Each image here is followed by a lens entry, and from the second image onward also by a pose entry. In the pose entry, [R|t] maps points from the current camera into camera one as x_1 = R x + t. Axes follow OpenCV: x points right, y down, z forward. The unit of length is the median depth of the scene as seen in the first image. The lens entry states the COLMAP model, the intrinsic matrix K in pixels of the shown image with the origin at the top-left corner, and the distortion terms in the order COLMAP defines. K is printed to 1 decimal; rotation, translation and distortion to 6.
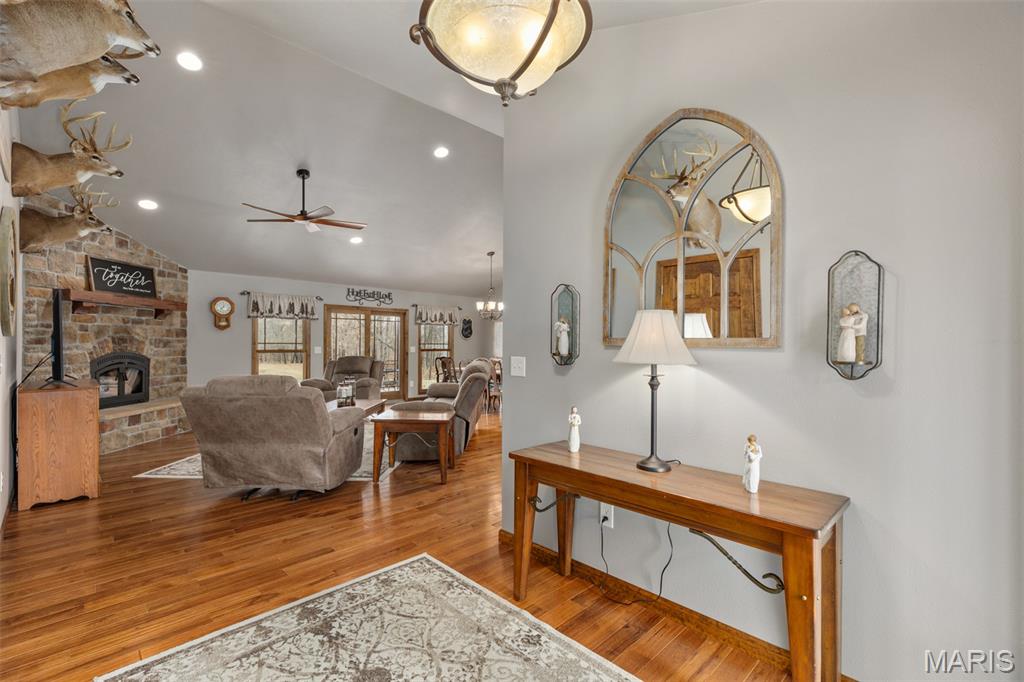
lens RADIAL K [[465.5, 0, 513.6], [0, 465.5, 341.4], [0, 0, 1]] dist [0.000657, 0.000424]
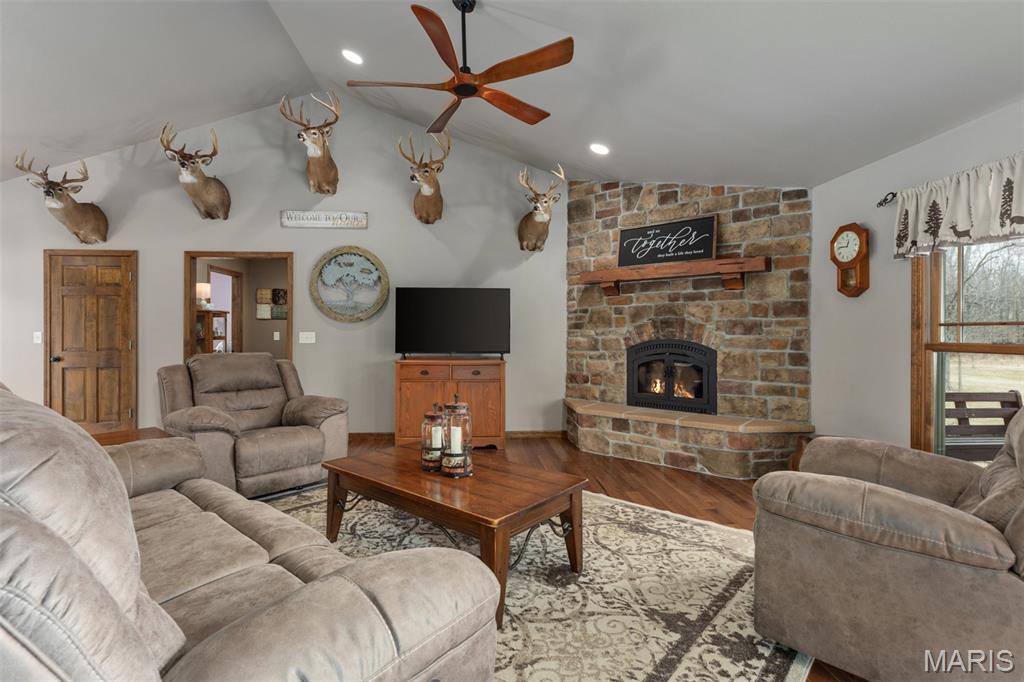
lens RADIAL K [[480.8, 0, 505.5], [0, 480.8, 333.9], [0, 0, 1]] dist [-0.003497, 0.000591]
pose [[-0.650712, -0.004890, -0.759309, -0.067026], [-0.003234, 0.999988, -0.003668, 0.017581], [0.759318, 0.000069, -0.650720, 1.278708]]
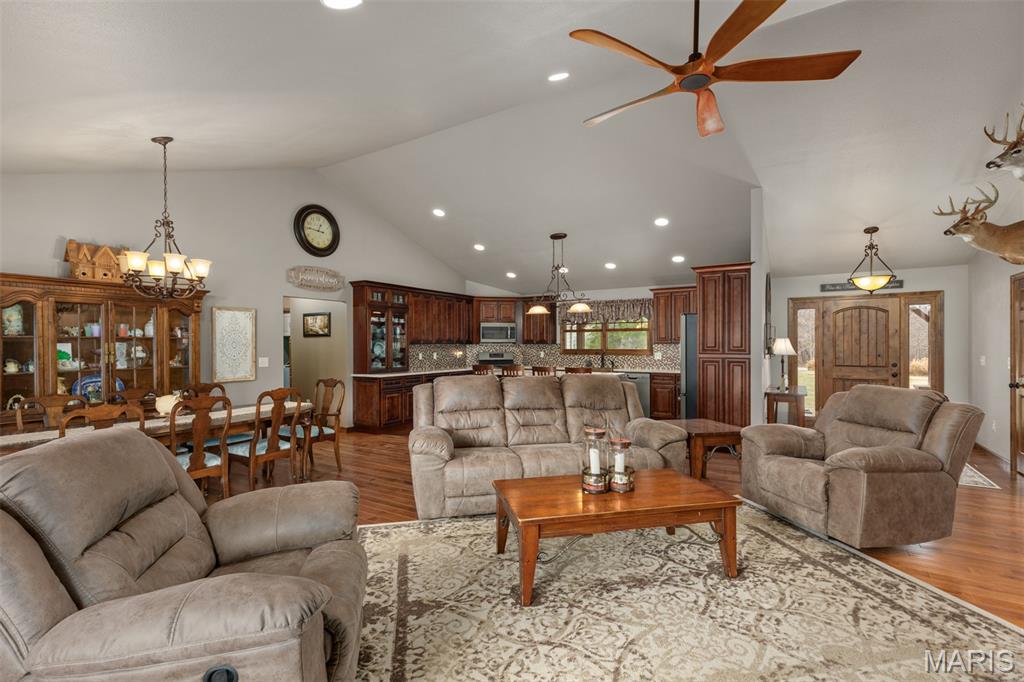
lens RADIAL K [[465.5, 0, 507.2], [0, 465.5, 344.1], [0, 0, 1]] dist [0.000657, 0.000424]
pose [[-0.224724, -0.004262, 0.974413, -0.774322], [-0.001628, 0.999991, 0.003998, -0.011739], [-0.974421, -0.000688, -0.224729, 1.172163]]
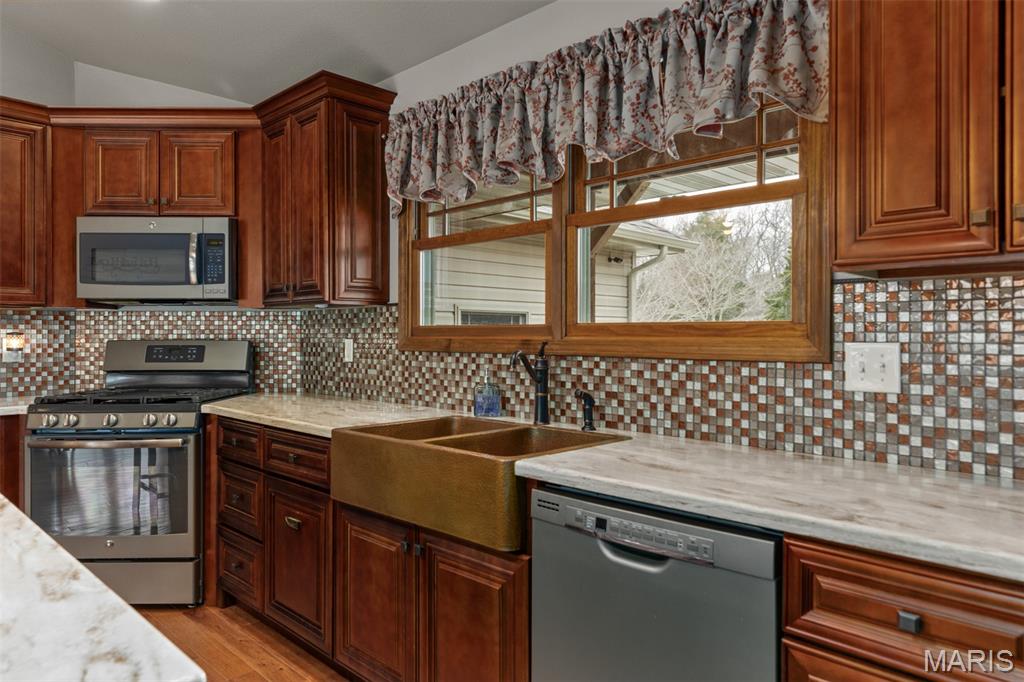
lens RADIAL K [[659.0, 0, 507.2], [0, 659.0, 335.4], [0, 0, 1]] dist [0.020480, 0.000748]
pose [[-0.004773, -0.004974, 0.999976, 0.200233], [-0.004757, 0.999976, 0.004952, 0.014364], [-0.999977, -0.004733, -0.004797, 0.575501]]
